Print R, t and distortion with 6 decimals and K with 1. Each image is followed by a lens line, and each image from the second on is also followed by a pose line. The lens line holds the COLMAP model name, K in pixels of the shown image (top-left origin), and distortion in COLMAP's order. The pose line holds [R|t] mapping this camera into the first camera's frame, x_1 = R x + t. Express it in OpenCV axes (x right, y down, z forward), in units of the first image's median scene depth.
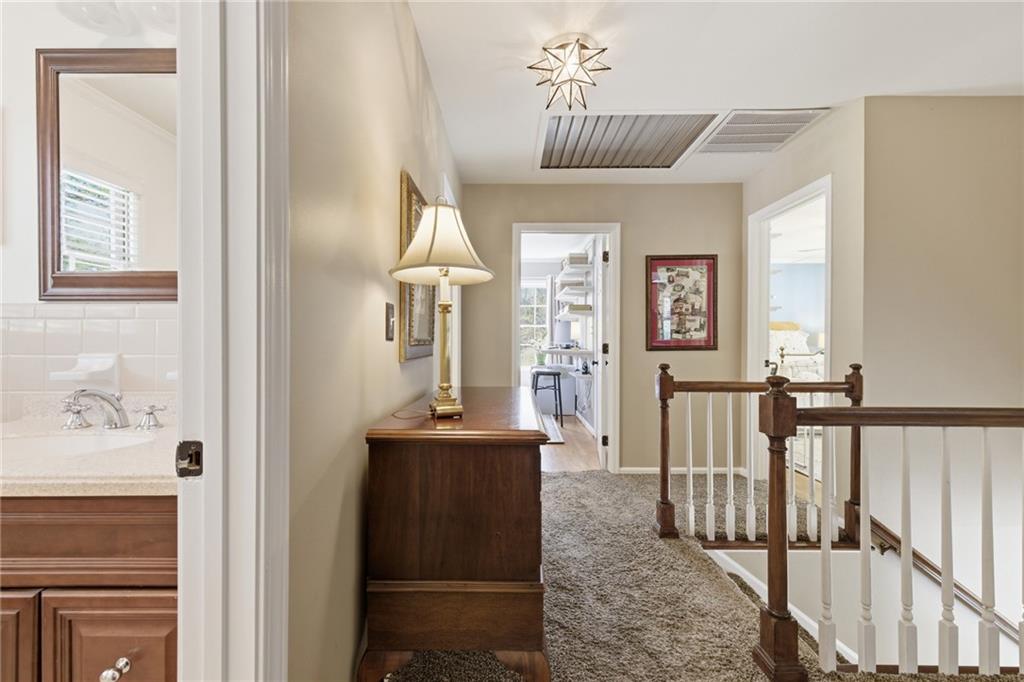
lens RADIAL K [[431.6, 0, 508.5], [0, 431.6, 341.7], [0, 0, 1]] dist [0.005206, -0.000639]
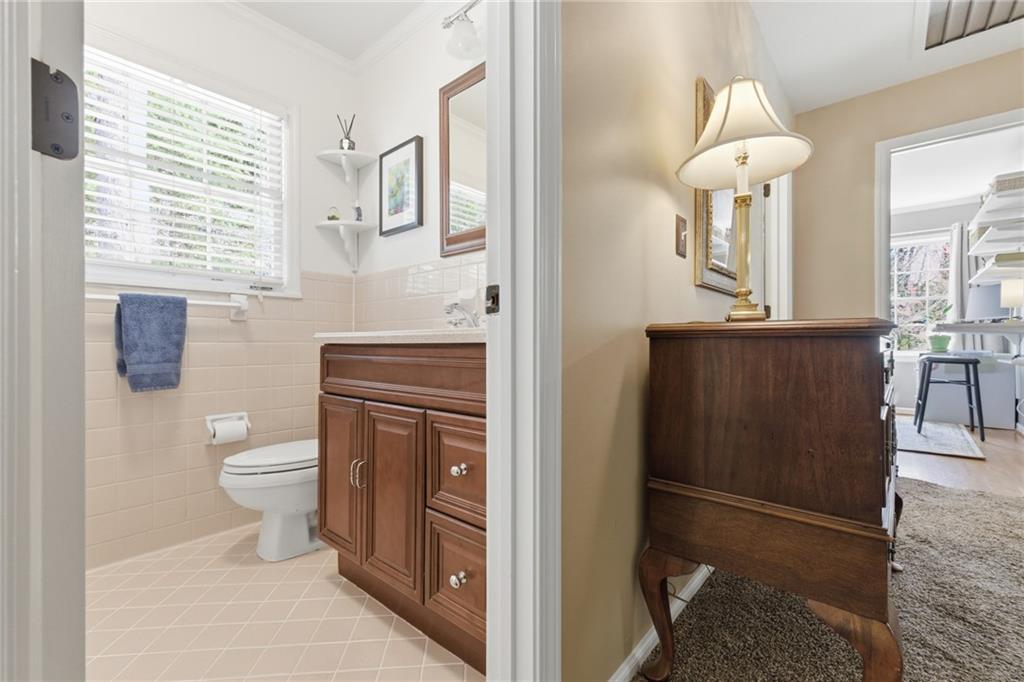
lens RADIAL K [[431.6, 0, 508.5], [0, 431.6, 341.7], [0, 0, 1]] dist [0.005206, -0.000639]
pose [[0.751801, -0.005676, -0.659365, 0.069159], [0.002356, 0.999980, -0.005922, 0.206280], [0.659386, 0.002899, 0.751799, 0.040239]]
